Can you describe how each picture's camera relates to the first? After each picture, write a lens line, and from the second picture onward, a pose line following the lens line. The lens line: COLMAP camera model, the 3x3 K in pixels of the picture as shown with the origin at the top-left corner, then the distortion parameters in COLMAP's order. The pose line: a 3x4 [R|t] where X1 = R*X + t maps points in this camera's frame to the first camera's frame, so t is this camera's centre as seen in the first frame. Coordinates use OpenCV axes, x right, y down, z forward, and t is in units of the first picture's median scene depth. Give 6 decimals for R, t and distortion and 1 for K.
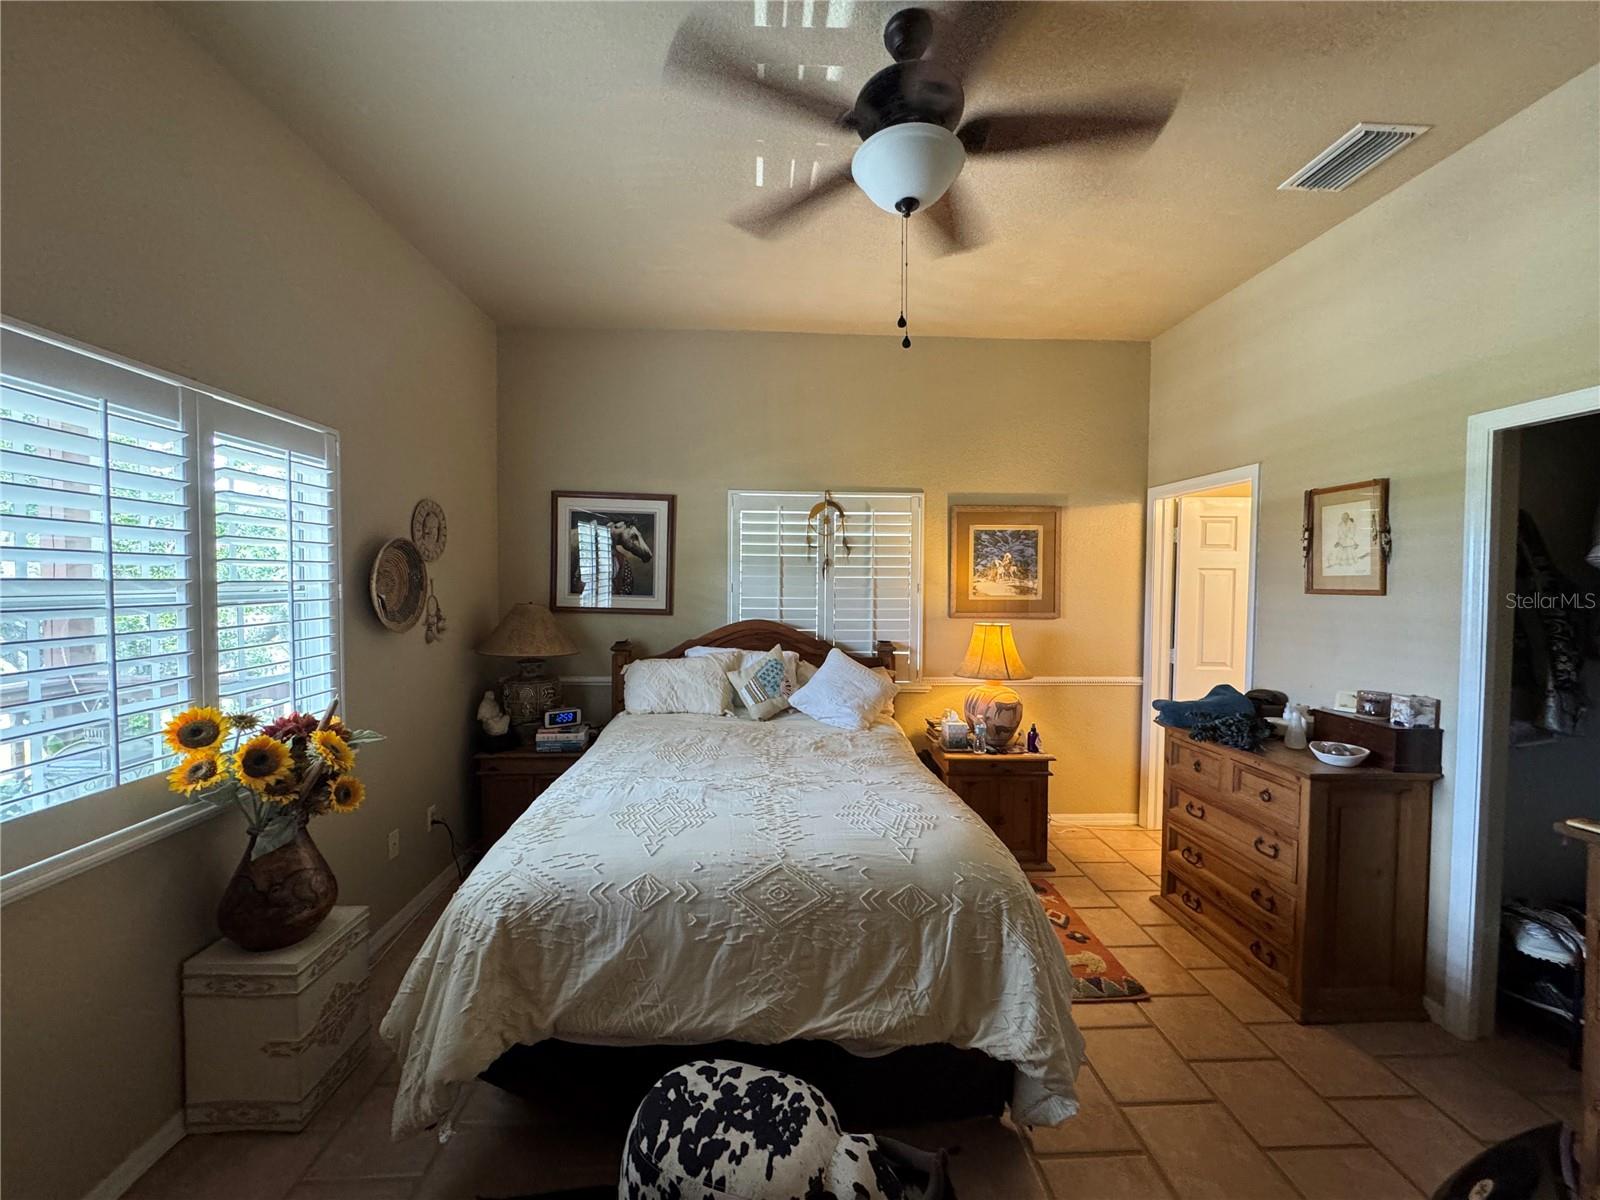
lens RADIAL K [[641.6, 0, 800.0], [0, 641.6, 600.0], [0, 0, 1]] dist [-0.001180, 0.000031]
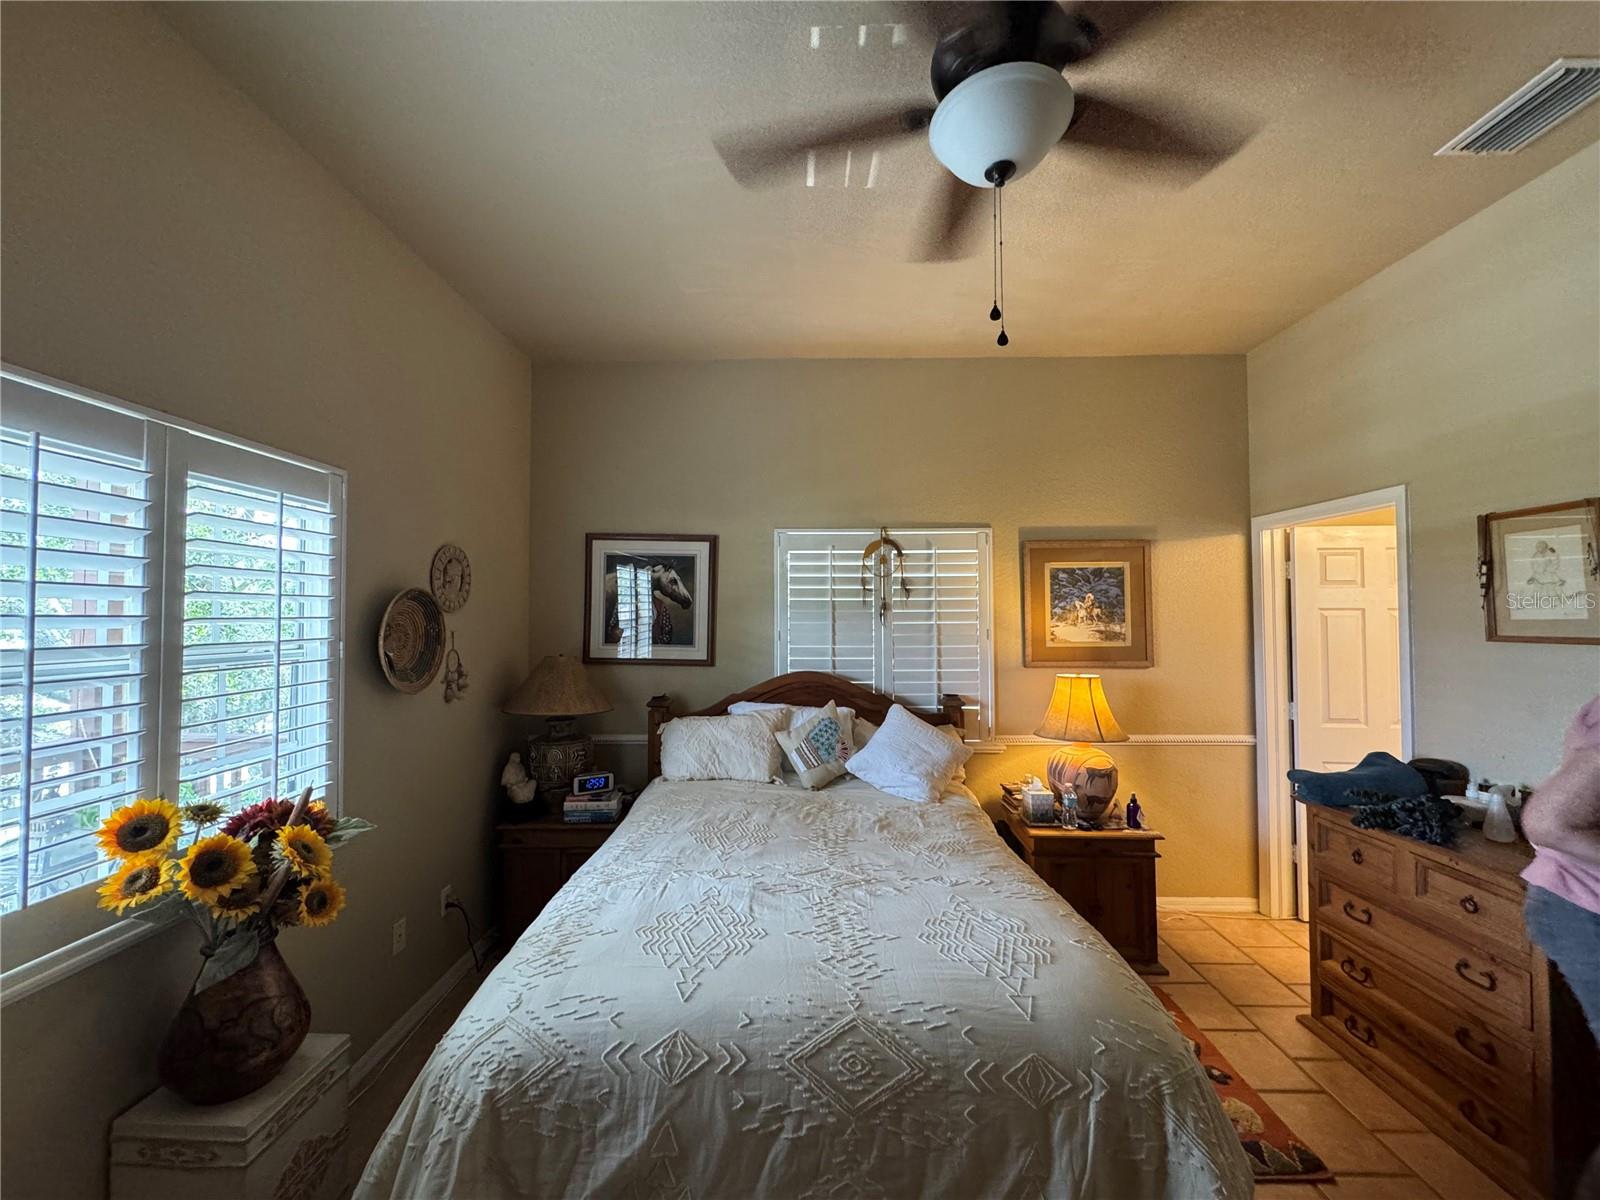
lens RADIAL K [[641.6, 0, 800.0], [0, 641.6, 600.0], [0, 0, 1]] dist [-0.001180, 0.000031]
pose [[0.997823, -0.012116, -0.064827, -0.025173], [0.008206, 0.998149, -0.060252, -0.021240], [0.065437, 0.059588, 0.996076, 0.139356]]
